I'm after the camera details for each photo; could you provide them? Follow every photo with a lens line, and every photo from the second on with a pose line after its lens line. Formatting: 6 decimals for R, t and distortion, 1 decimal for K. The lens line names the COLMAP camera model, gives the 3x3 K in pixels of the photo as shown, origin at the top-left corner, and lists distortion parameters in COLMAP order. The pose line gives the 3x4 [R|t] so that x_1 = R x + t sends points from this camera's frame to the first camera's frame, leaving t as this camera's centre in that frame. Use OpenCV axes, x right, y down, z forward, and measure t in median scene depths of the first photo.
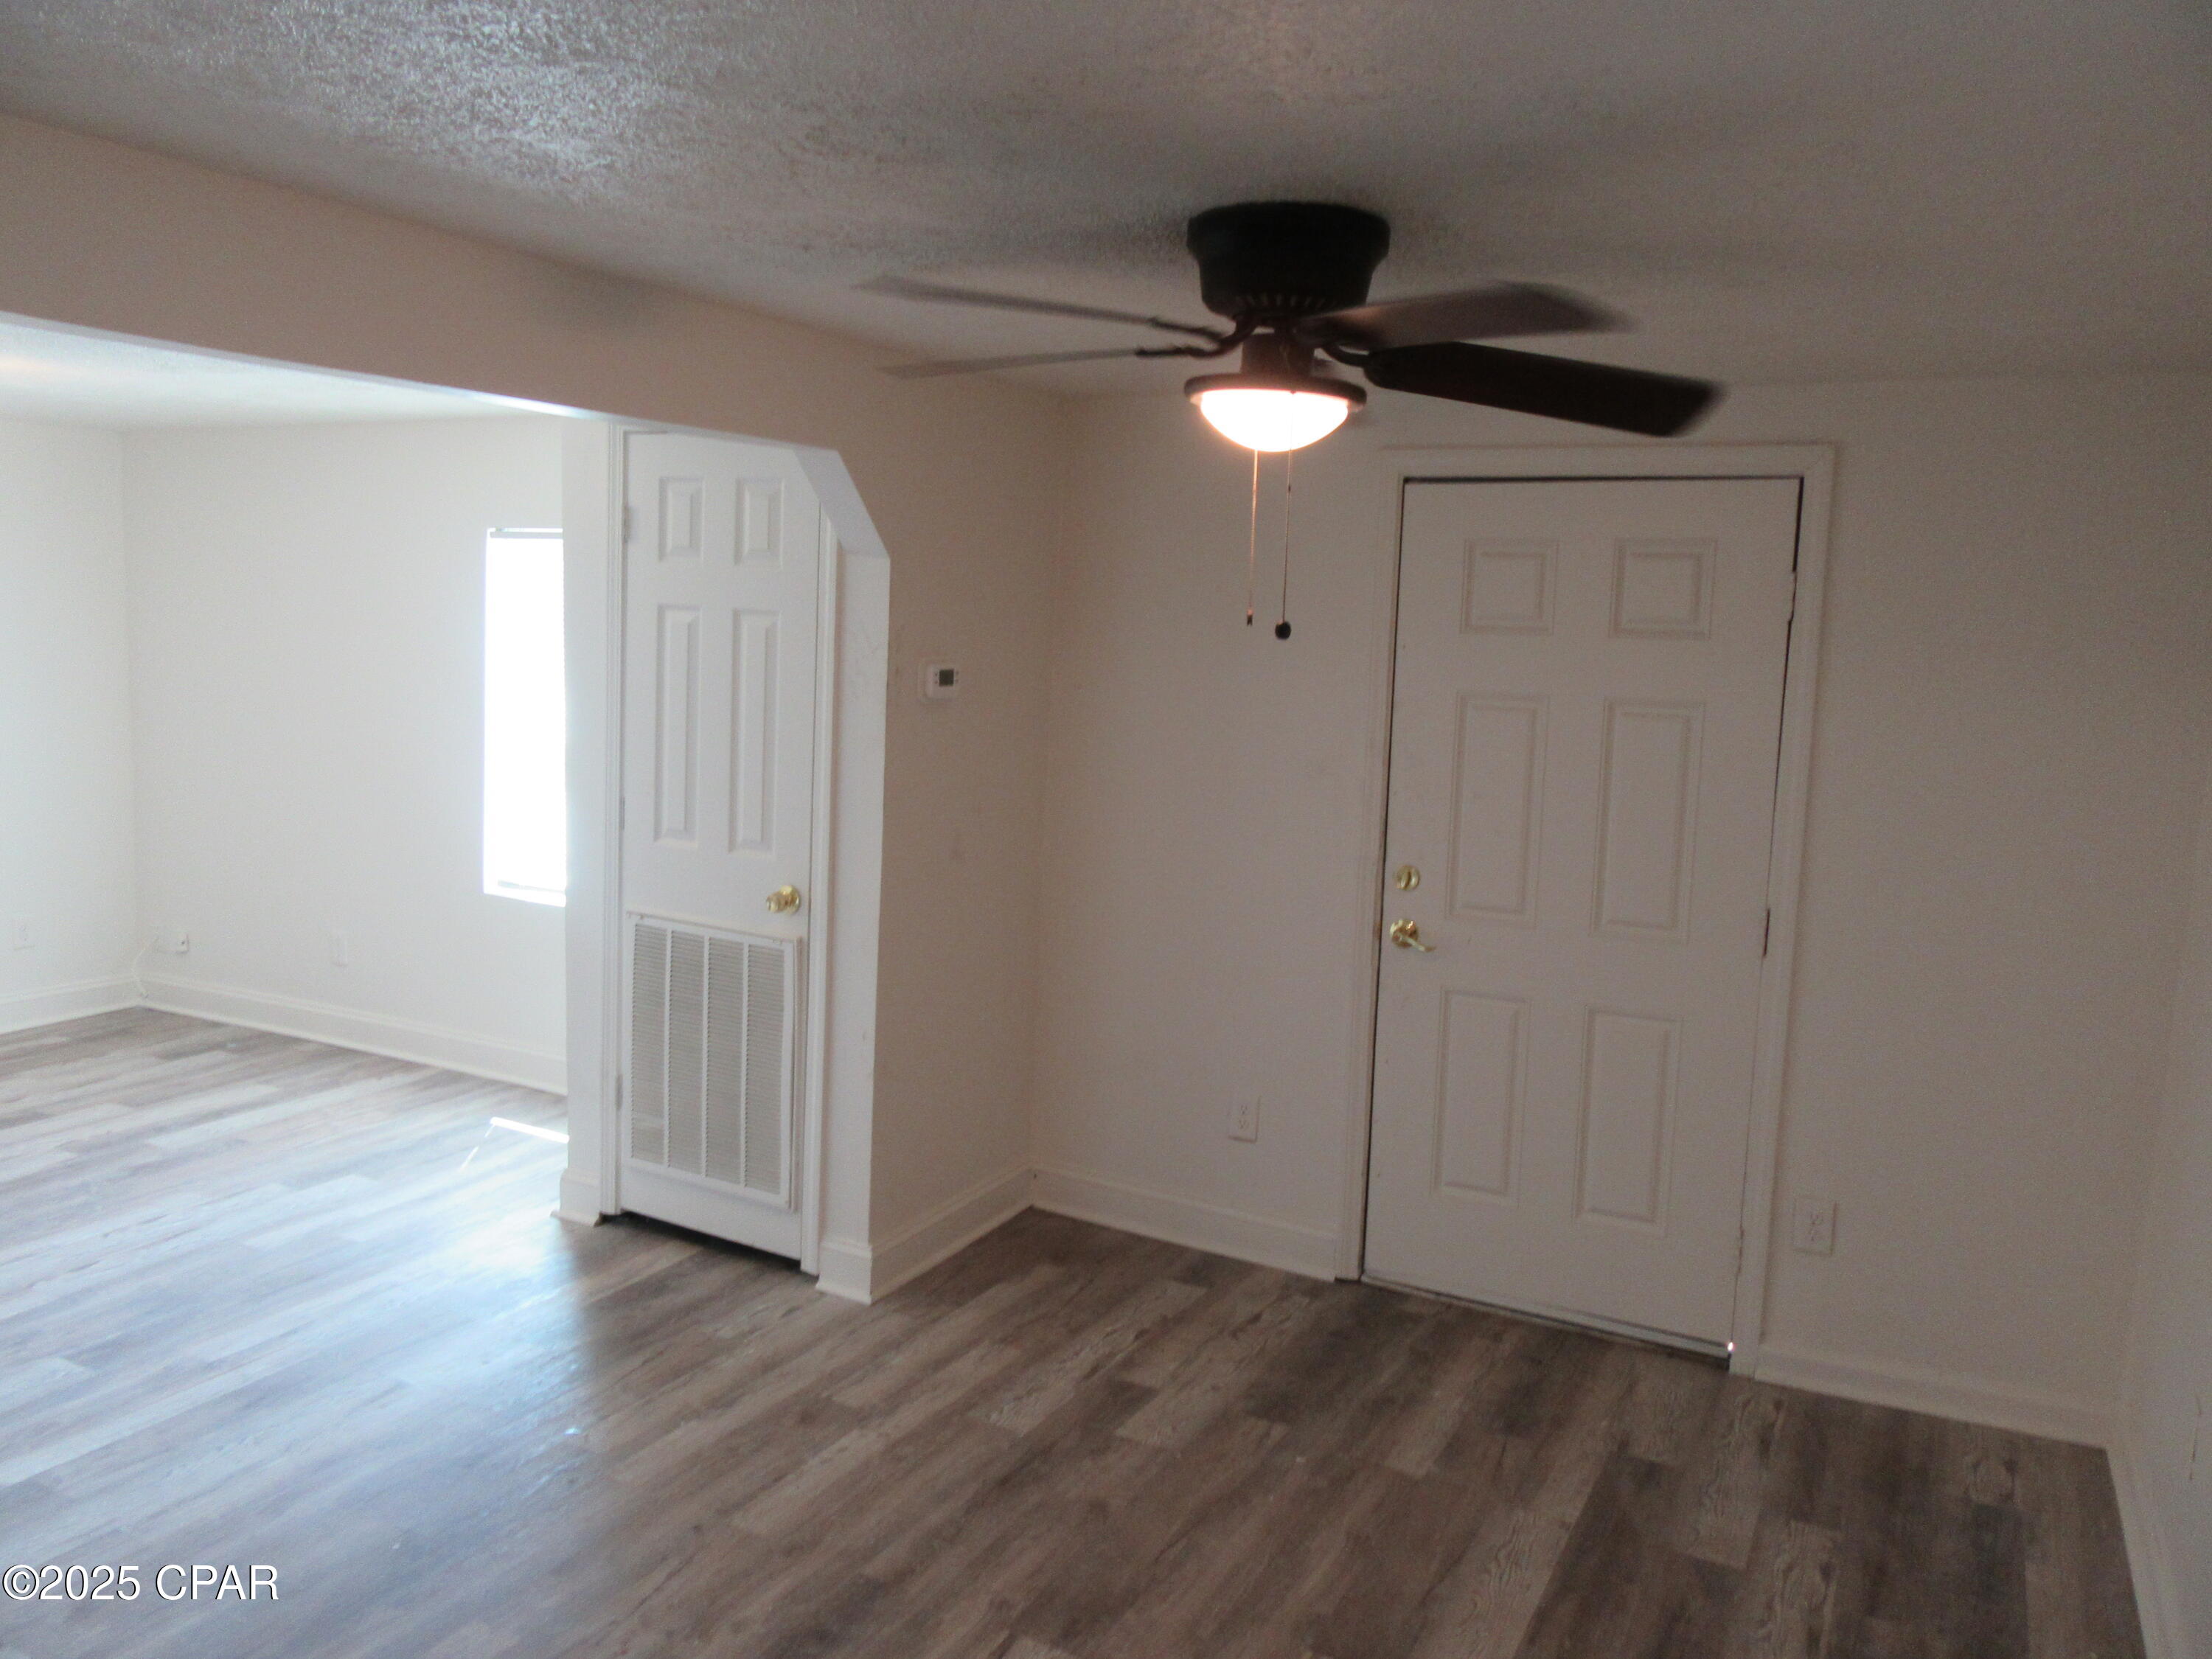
lens RADIAL K [[1608.8, 0, 1106.0], [0, 1608.8, 829.5], [0, 0, 1]] dist [-0.002098, -0.002440]
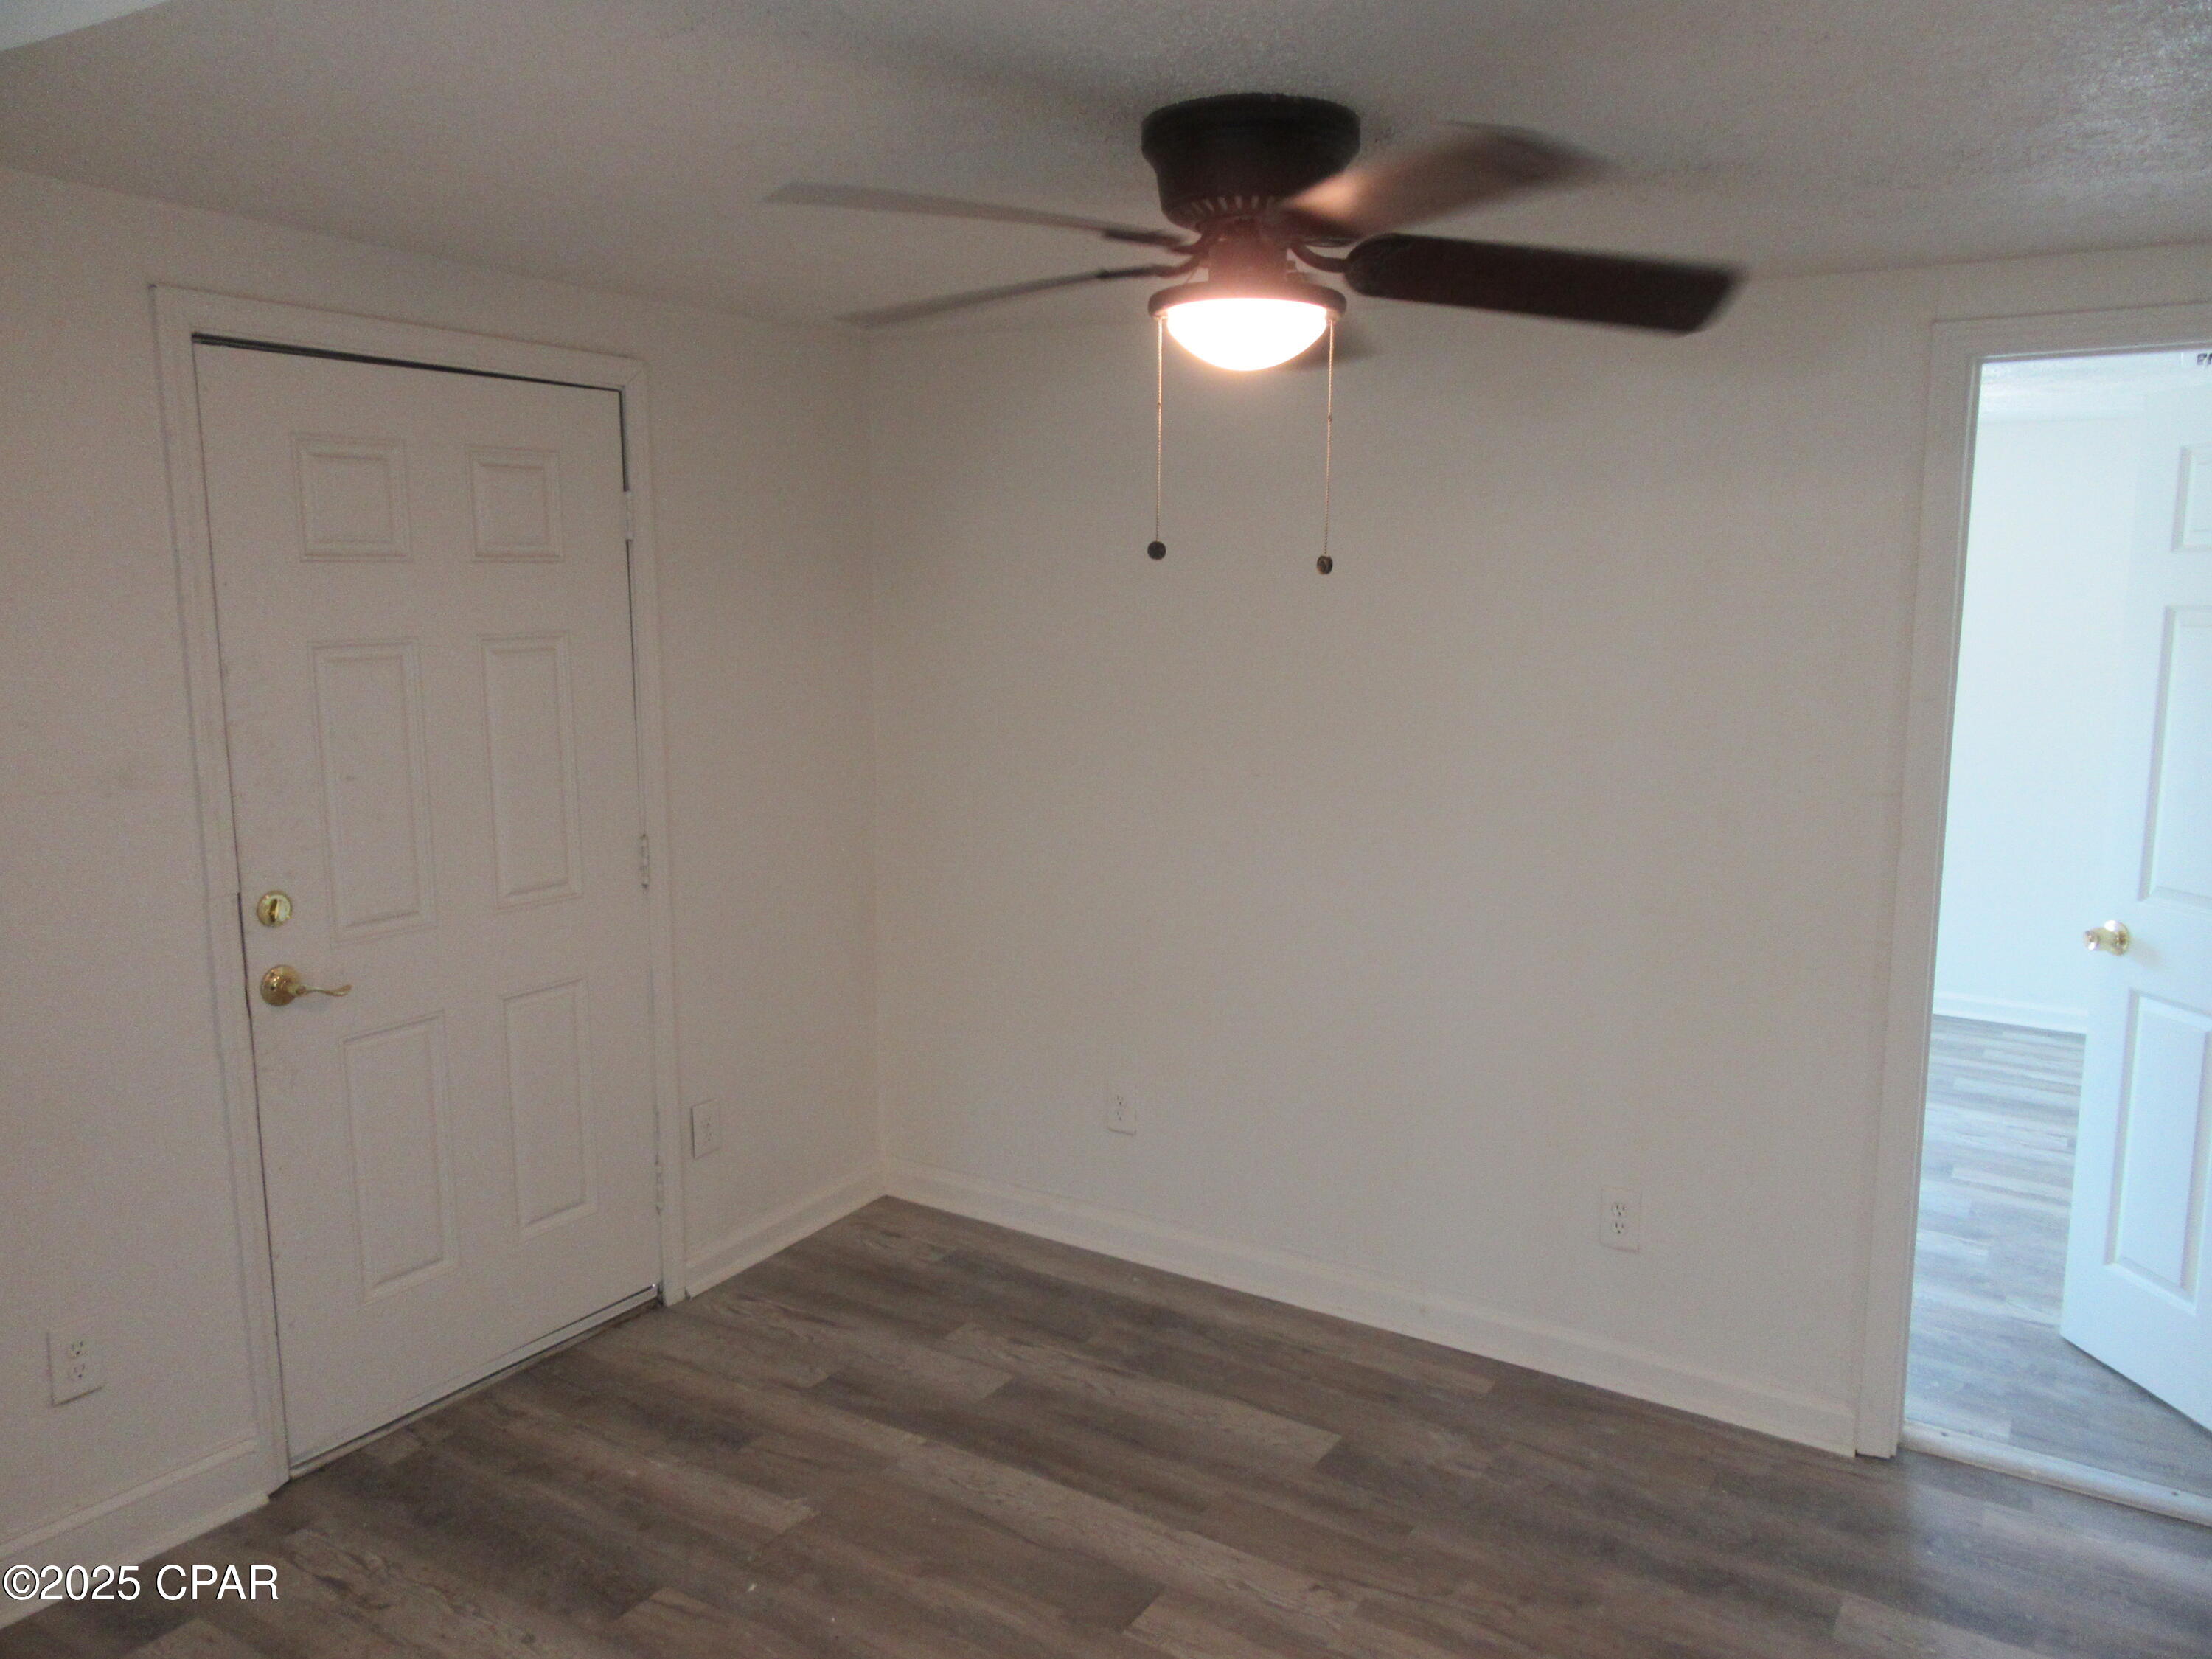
lens RADIAL K [[1658.4, 0, 1106.0], [0, 1658.4, 829.5], [0, 0, 1]] dist [-0.004363, -0.000839]
pose [[0.072812, -0.188493, 0.979372, -0.606294], [0.114894, 0.977026, 0.179500, -0.113992], [-0.990706, 0.099454, 0.092796, 0.689130]]
